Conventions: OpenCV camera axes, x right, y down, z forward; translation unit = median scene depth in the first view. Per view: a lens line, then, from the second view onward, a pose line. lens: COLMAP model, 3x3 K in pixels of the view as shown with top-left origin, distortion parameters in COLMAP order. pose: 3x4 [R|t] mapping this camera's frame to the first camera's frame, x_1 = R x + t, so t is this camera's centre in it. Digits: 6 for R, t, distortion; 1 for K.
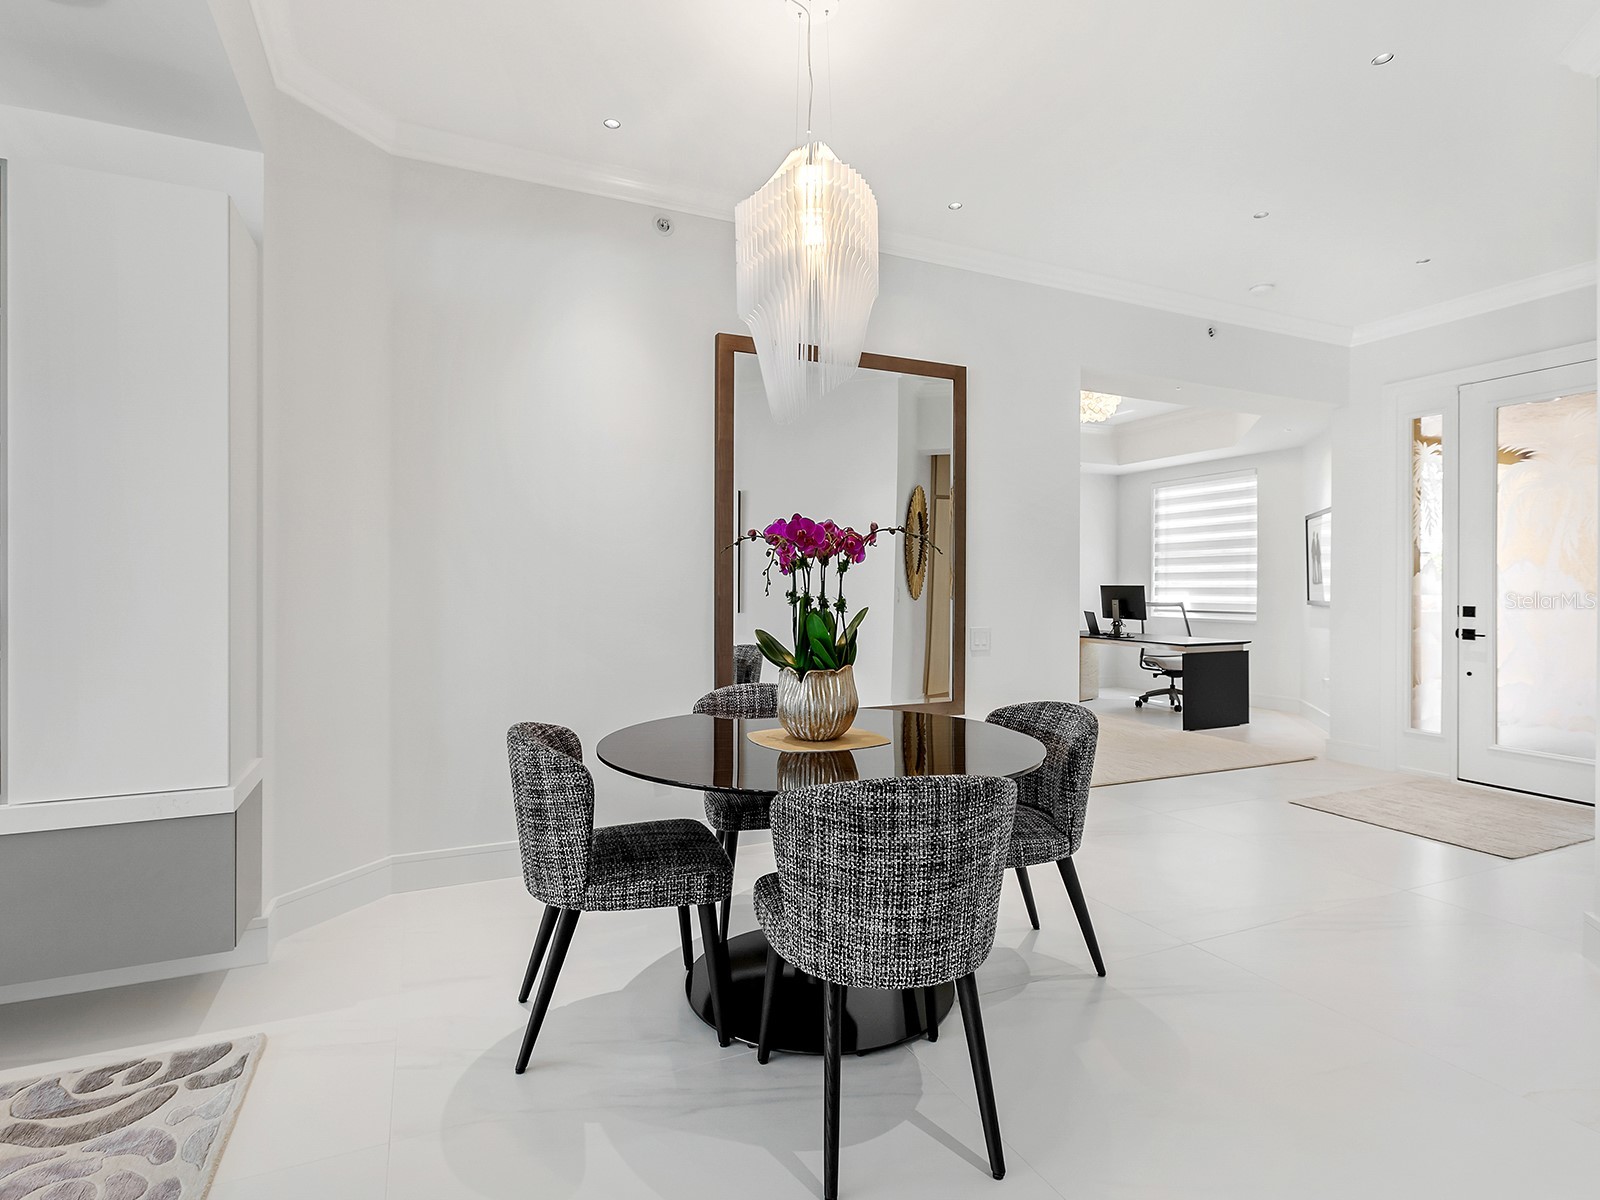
lens RADIAL K [[815.4, 0, 791.0], [0, 815.4, 593.5], [0, 0, 1]] dist [-0.005641, 0.000058]
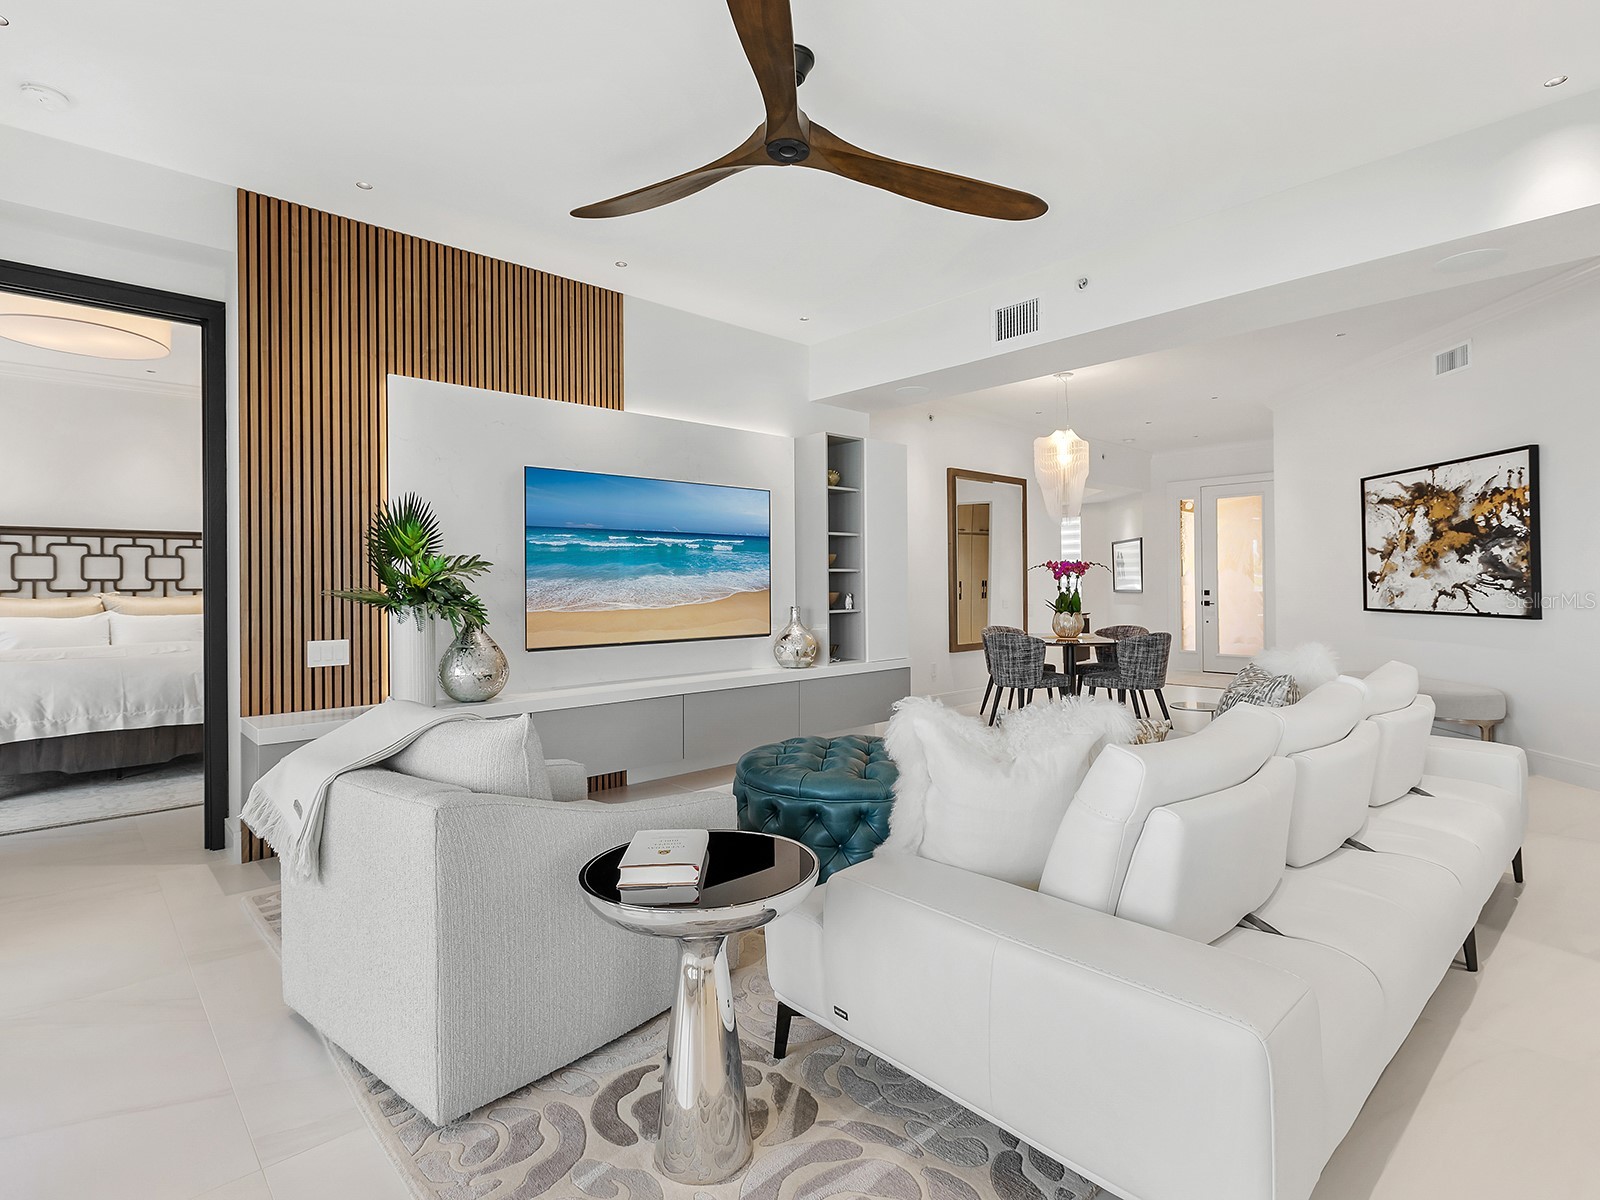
lens RADIAL K [[815.4, 0, 800.7], [0, 815.4, 587.5], [0, 0, 1]] dist [-0.005641, 0.000058]
pose [[0.946174, -0.012822, 0.323406, -0.850100], [0.014183, 0.999898, -0.001850, -0.002088], [-0.323349, 0.006337, 0.946259, -0.664635]]
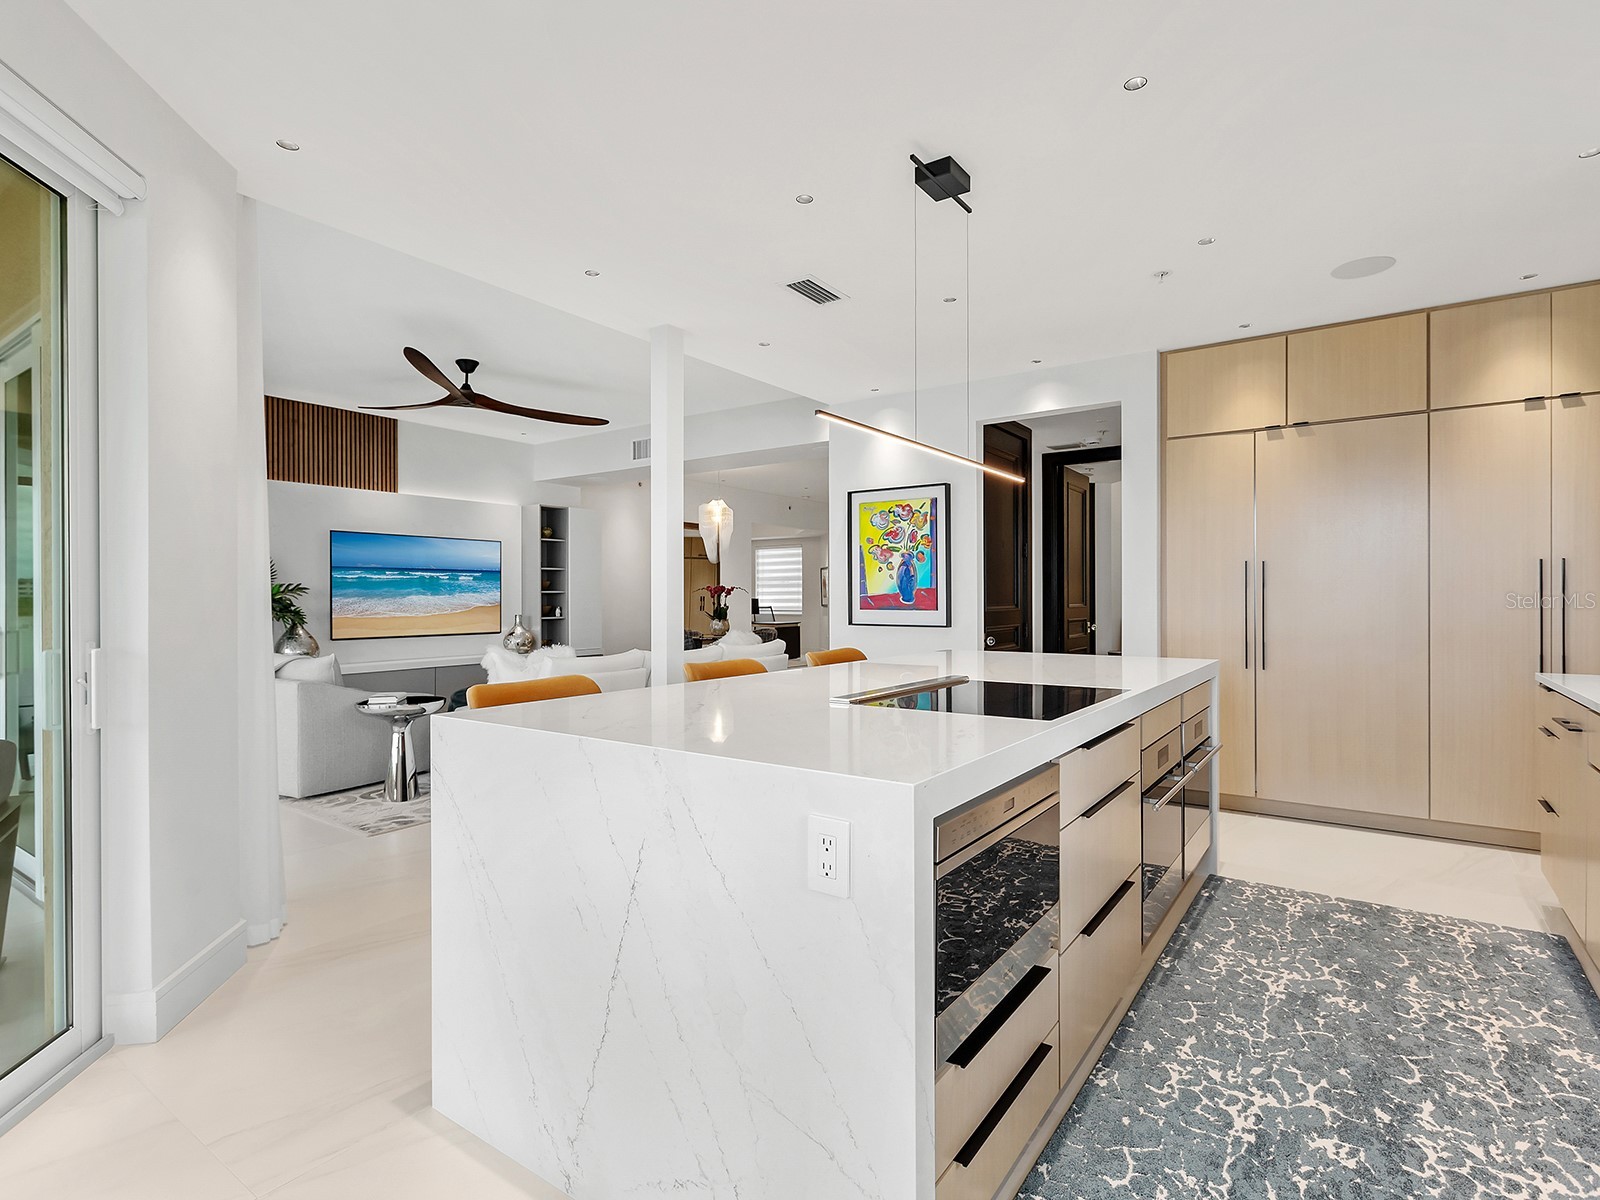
lens RADIAL K [[815.4, 0, 824.0], [0, 815.4, 596.7], [0, 0, 1]] dist [-0.005641, 0.000058]
pose [[0.848860, -0.008657, 0.528547, -0.865702], [0.014548, 0.999870, -0.006987, 0.004130], [-0.528417, 0.013620, 0.848875, -1.439459]]
